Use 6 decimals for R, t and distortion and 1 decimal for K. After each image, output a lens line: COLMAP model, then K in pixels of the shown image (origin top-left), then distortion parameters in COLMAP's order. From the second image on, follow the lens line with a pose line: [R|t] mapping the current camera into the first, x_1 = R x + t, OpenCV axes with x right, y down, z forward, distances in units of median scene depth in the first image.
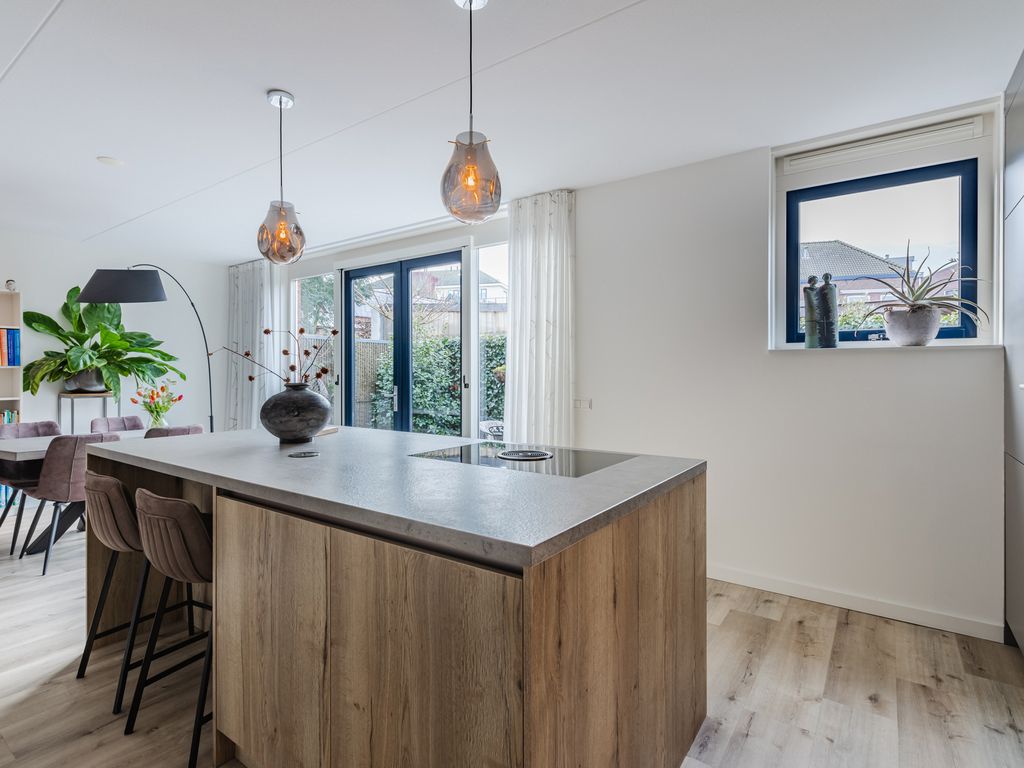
lens RADIAL K [[529.1, 0, 505.1], [0, 529.1, 368.6], [0, 0, 1]] dist [0.008809, -0.002653]
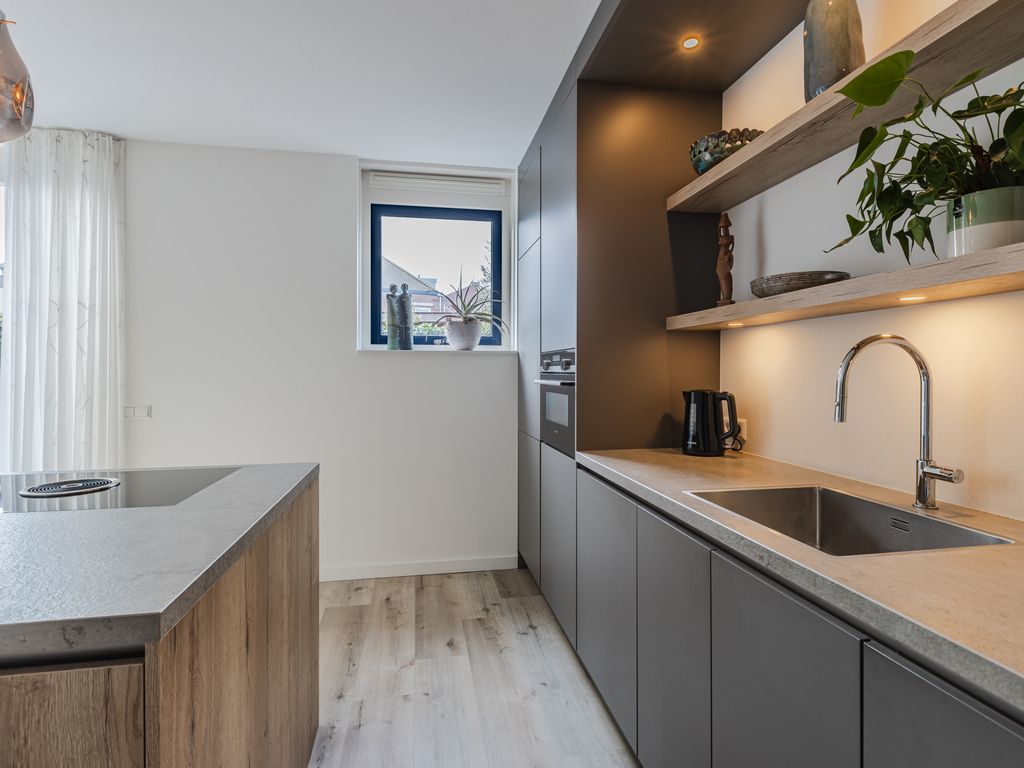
lens RADIAL K [[529.1, 0, 515.1], [0, 529.1, 371.3], [0, 0, 1]] dist [0.008809, -0.002653]
pose [[0.694672, -0.001438, 0.719325, -0.052675], [-0.003235, 0.999982, 0.005123, 0.000143], [-0.719319, -0.005885, 0.694654, 0.056587]]
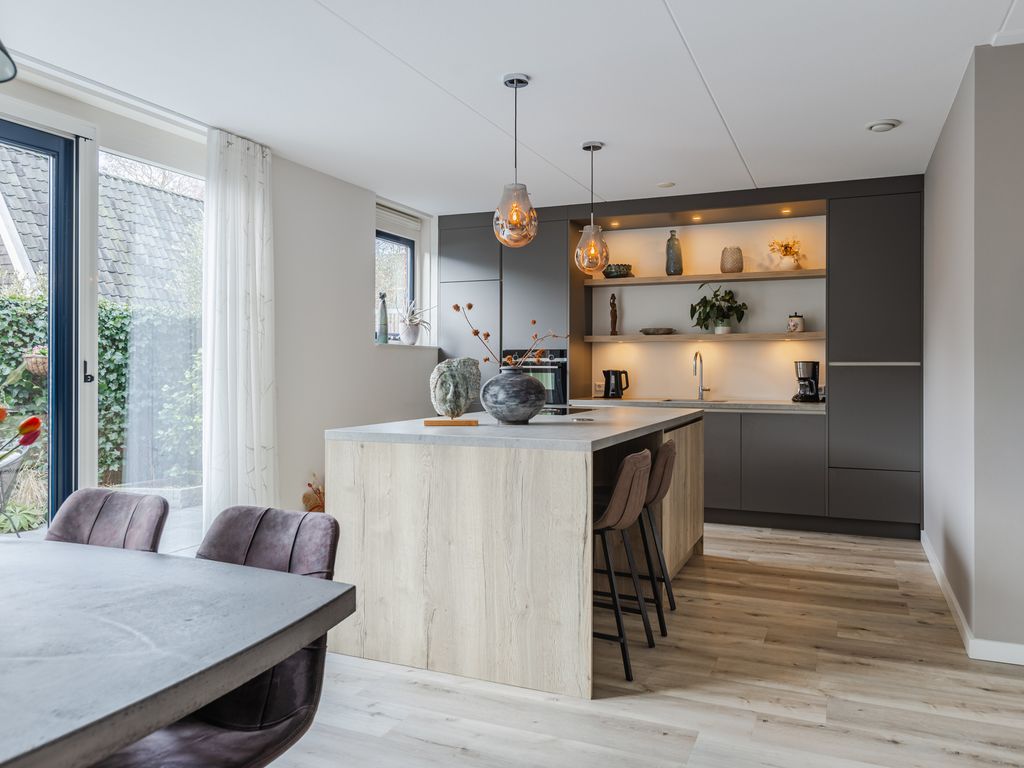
lens RADIAL K [[771.5, 0, 509.2], [0, 771.5, 365.2], [0, 0, 1]] dist [-0.002713, 0.004574]
pose [[-0.211838, 0.001658, 0.977303, -1.933526], [-0.009768, 0.999945, -0.003814, 0.031953], [-0.977256, -0.010354, -0.211810, 1.394787]]
